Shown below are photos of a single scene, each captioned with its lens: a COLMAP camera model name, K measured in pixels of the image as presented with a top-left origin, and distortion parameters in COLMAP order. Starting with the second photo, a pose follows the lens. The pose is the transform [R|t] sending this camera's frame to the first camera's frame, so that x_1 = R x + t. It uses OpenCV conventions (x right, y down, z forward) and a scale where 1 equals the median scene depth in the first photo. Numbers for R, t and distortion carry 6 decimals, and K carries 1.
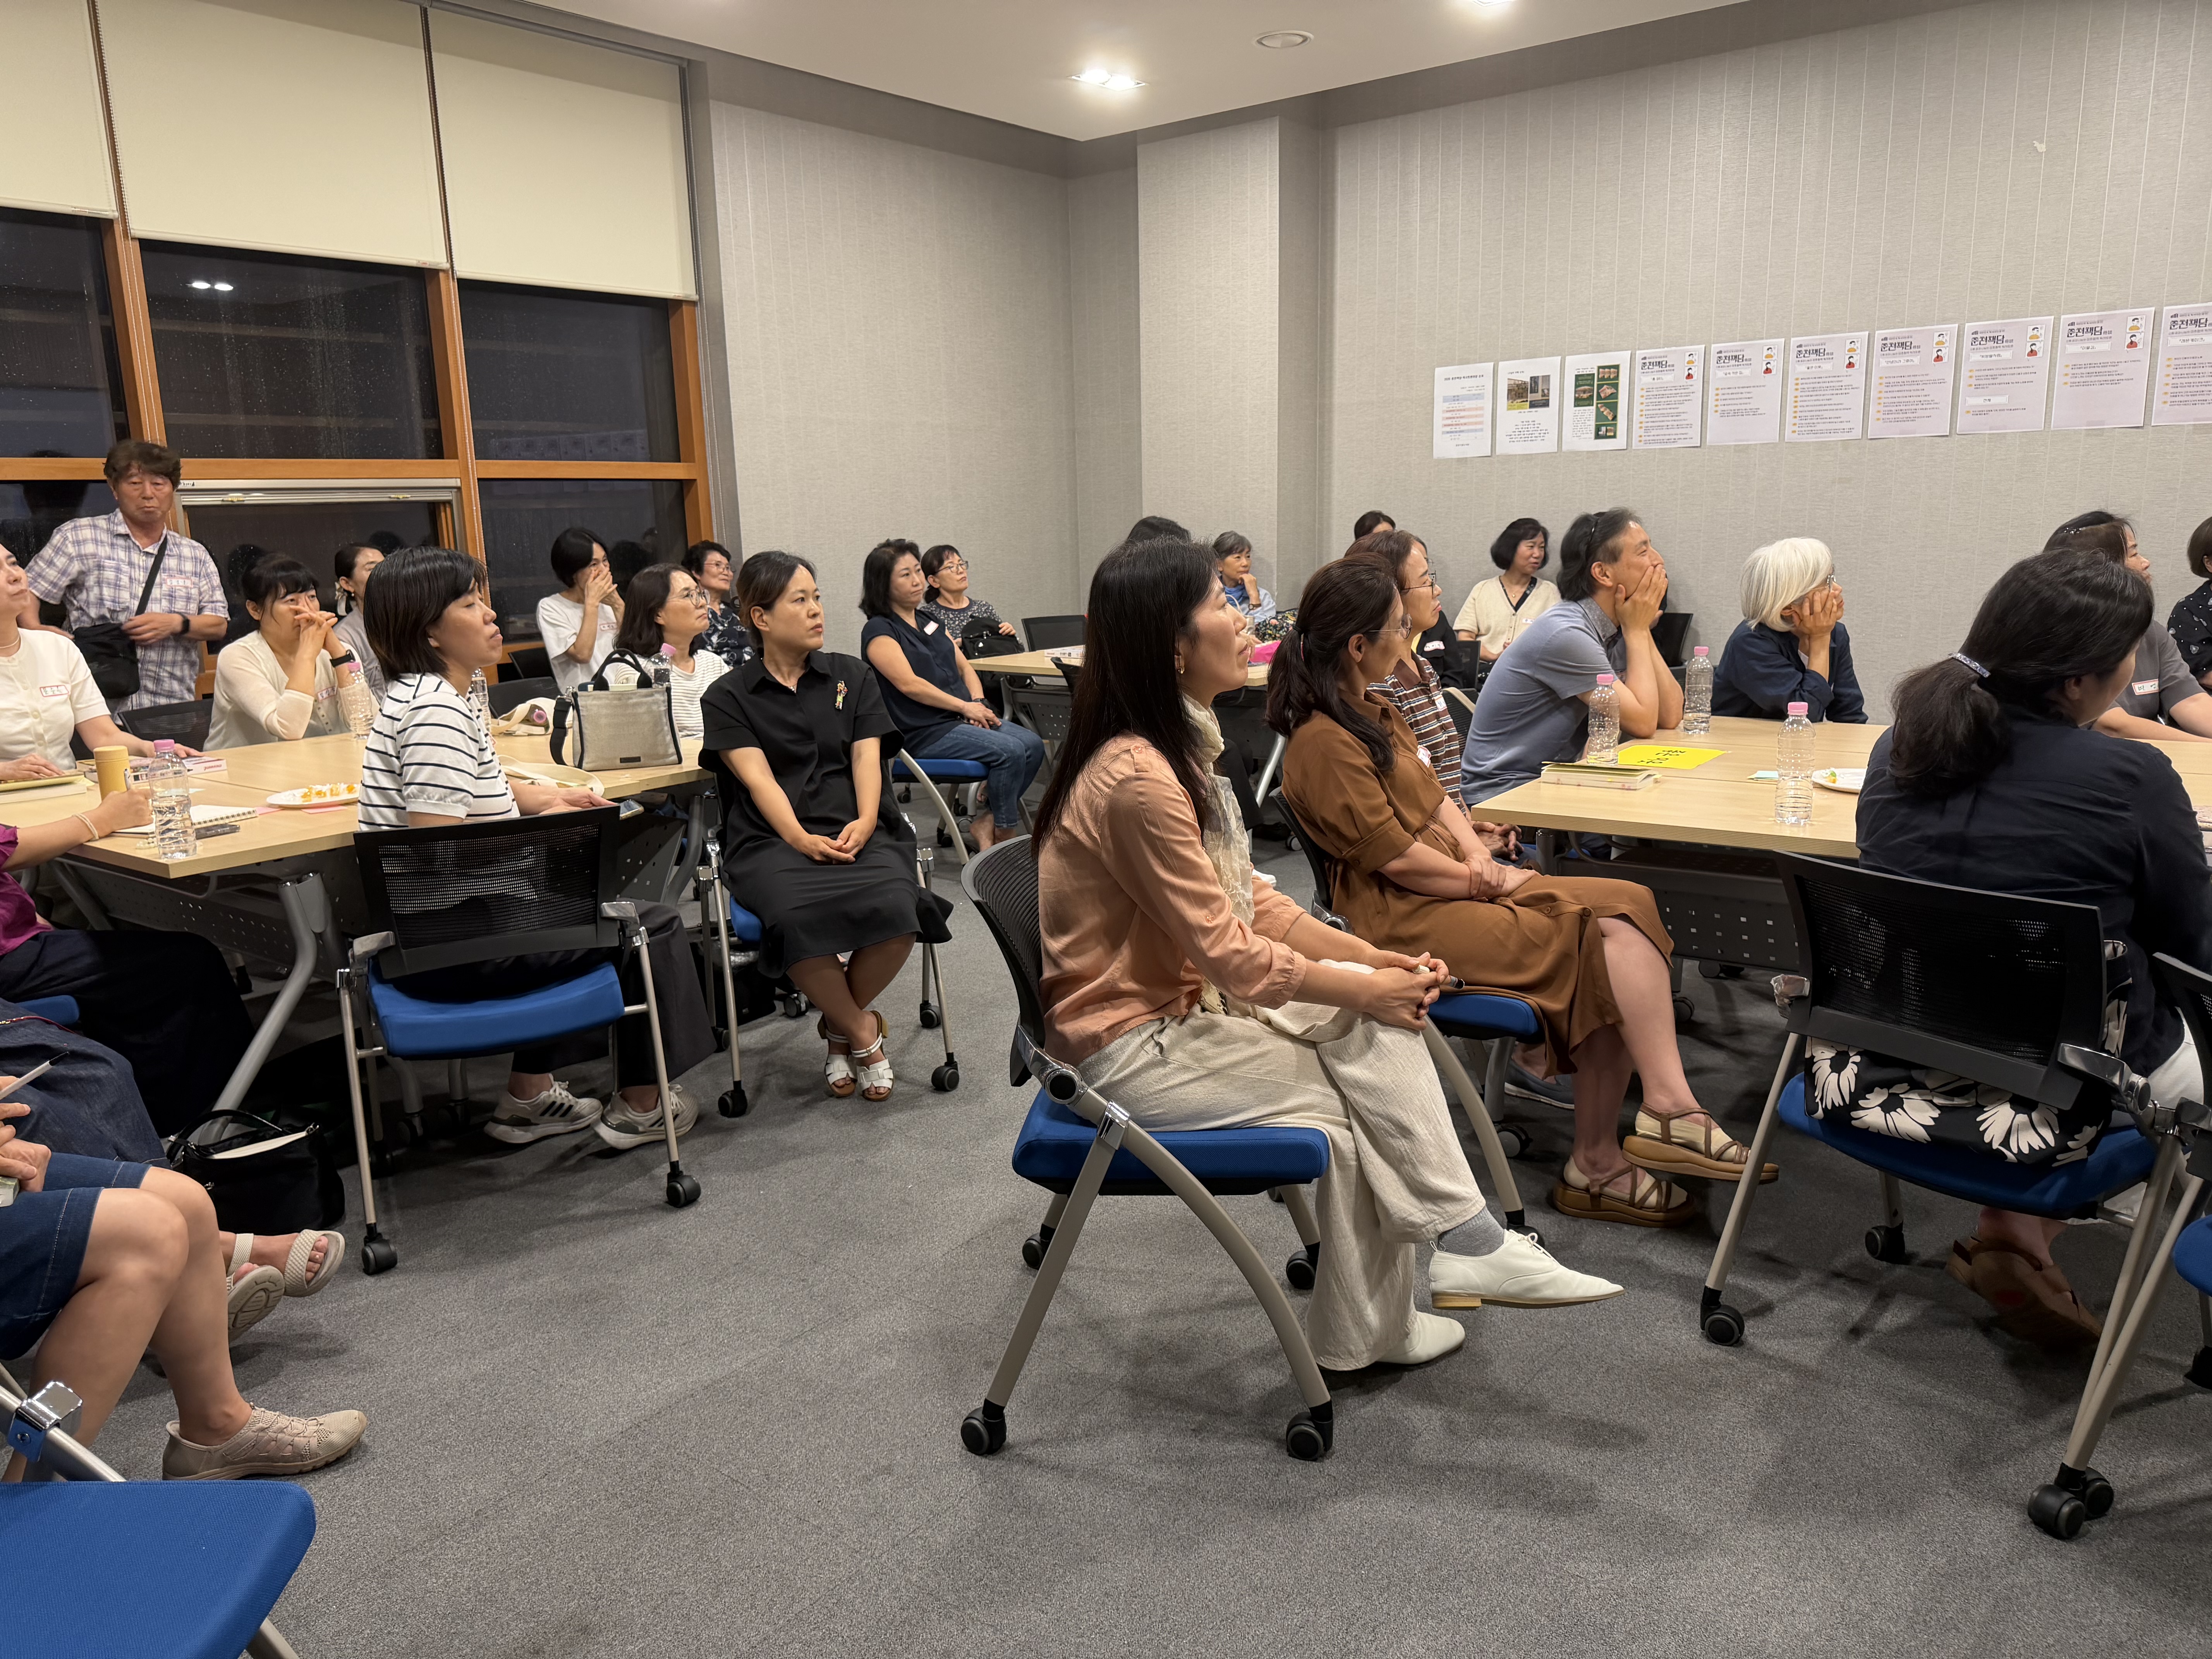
lens RADIAL K [[1581.2, 0, 1118.4], [0, 1581.2, 831.5], [0, 0, 1]] dist [0.036814, -0.054915]
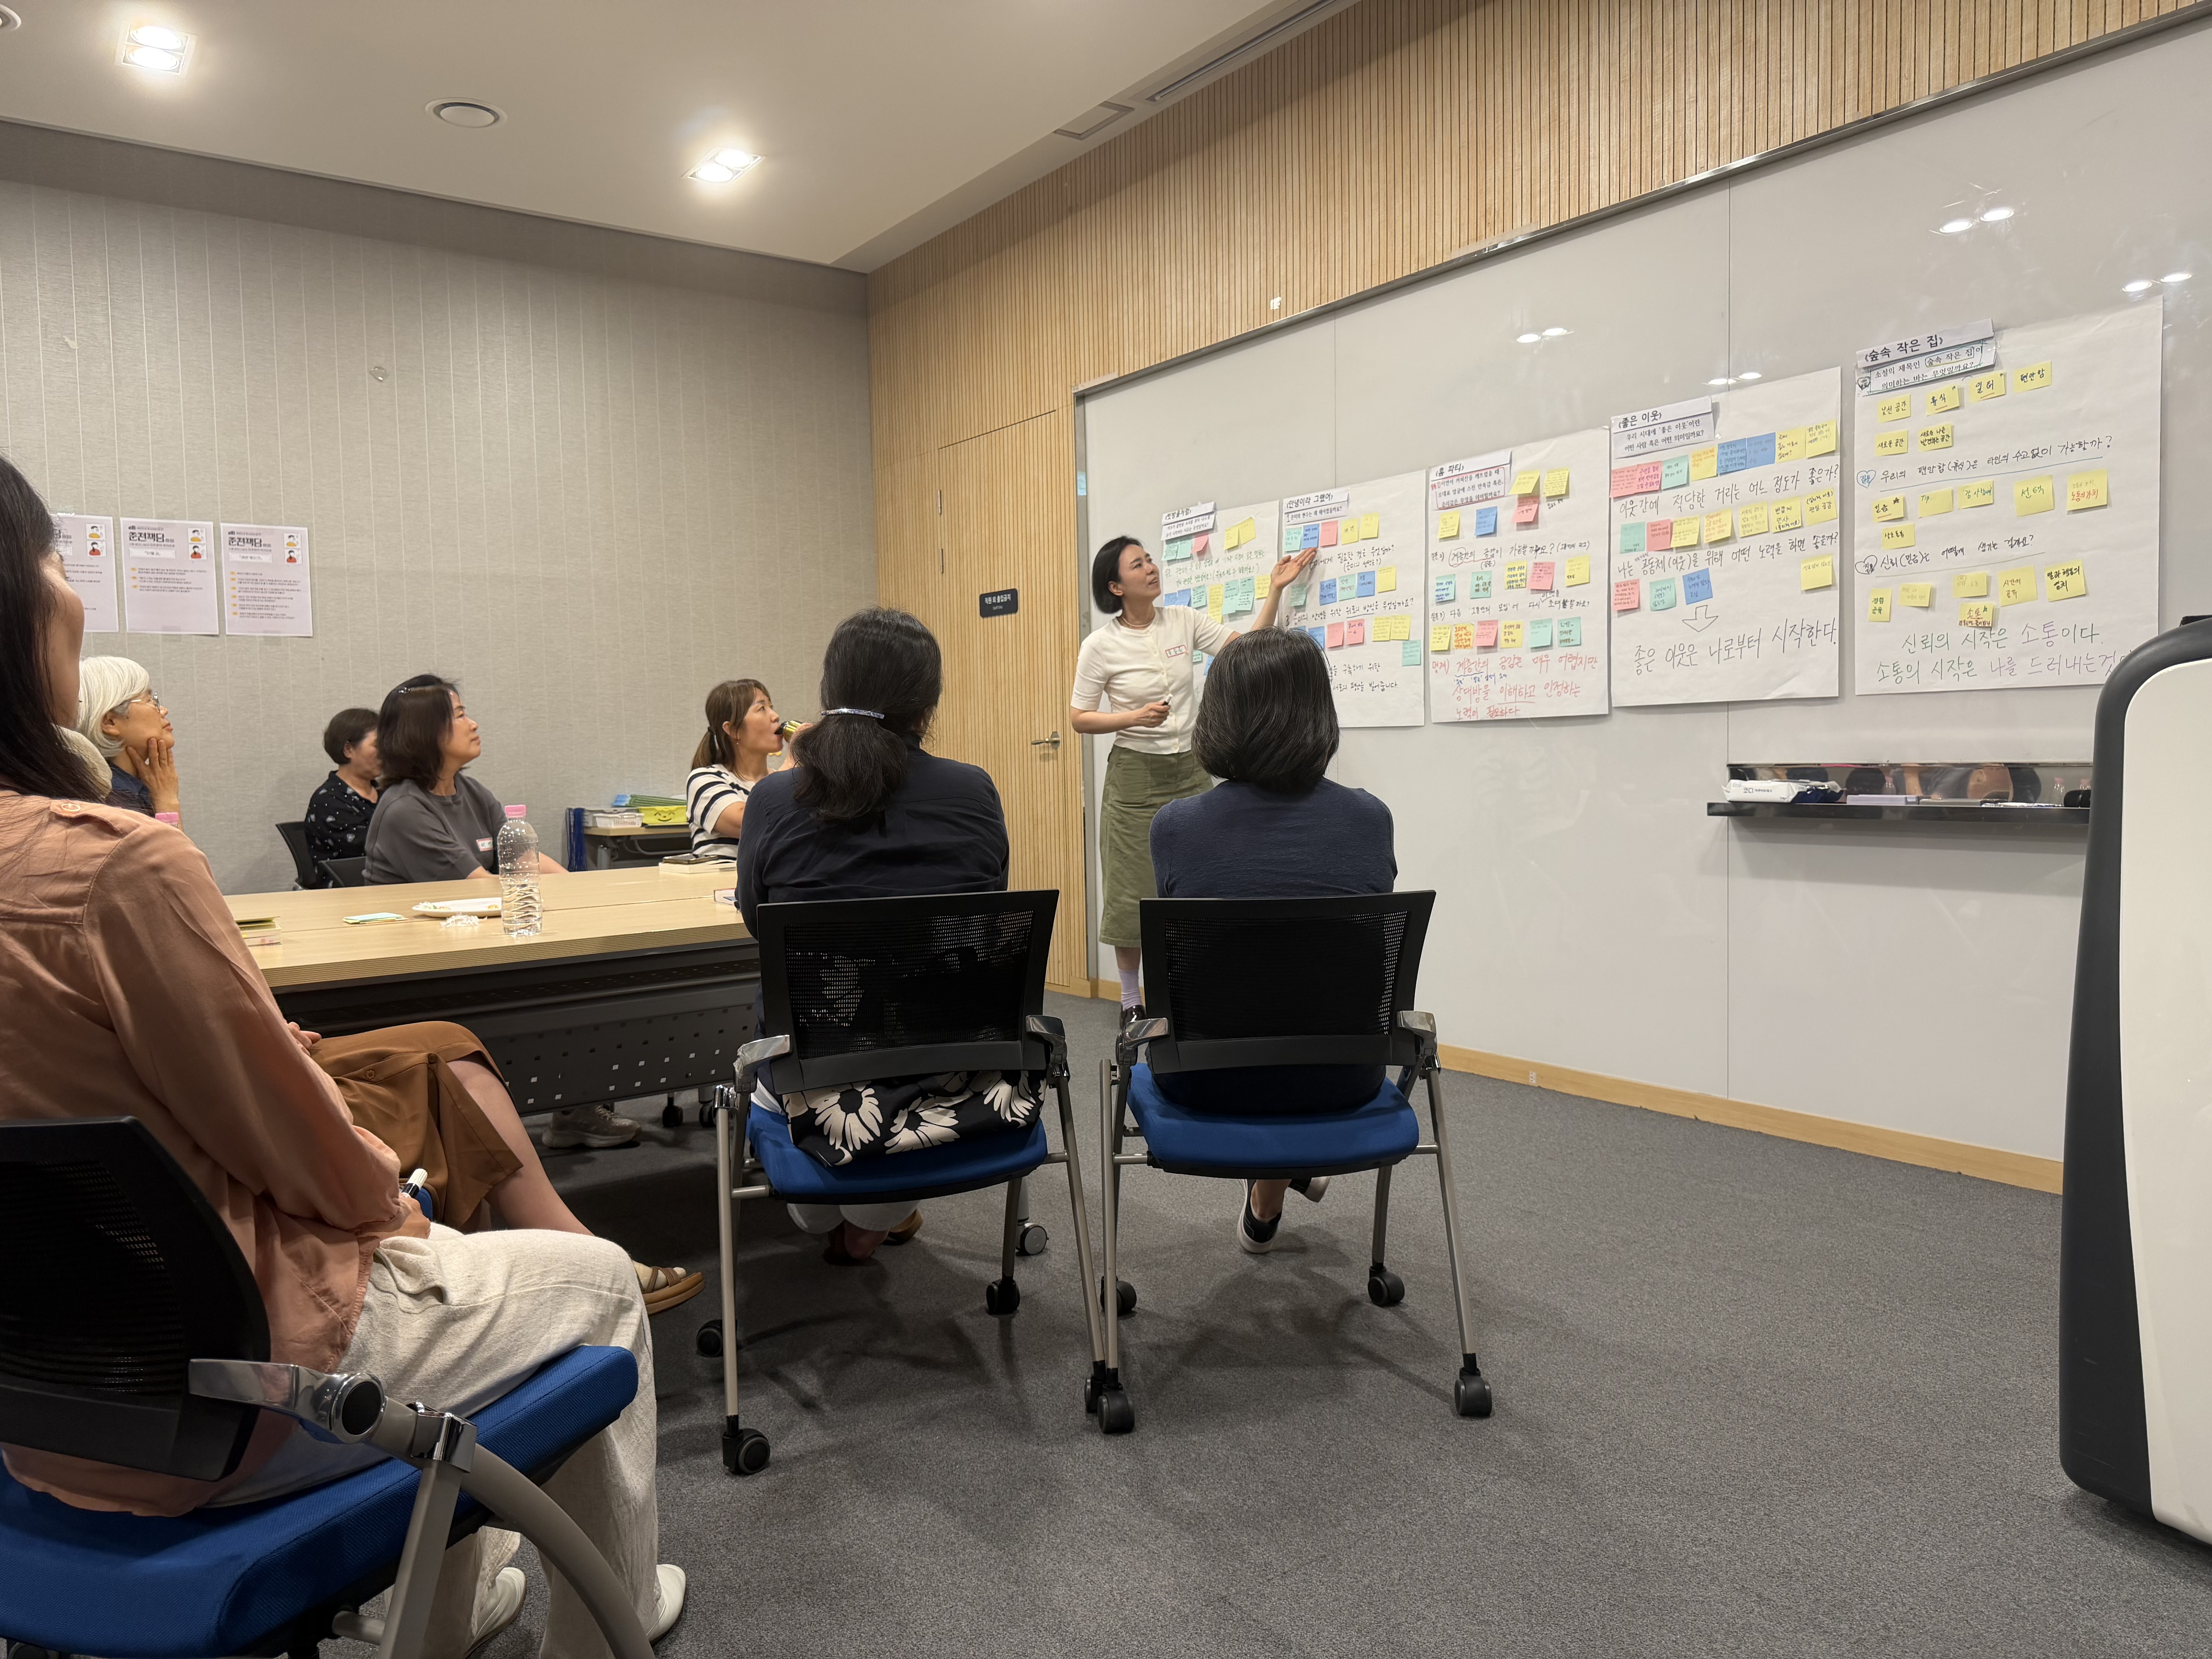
lens RADIAL K [[1581.2, 0, 1095.5], [0, 1581.2, 834.5], [0, 0, 1]] dist [0.036814, -0.054915]
pose [[0.261985, -0.028418, 0.964654, -0.192336], [0.210292, 0.977228, -0.028324, 0.016649], [-0.941882, 0.210279, 0.261995, 0.228754]]
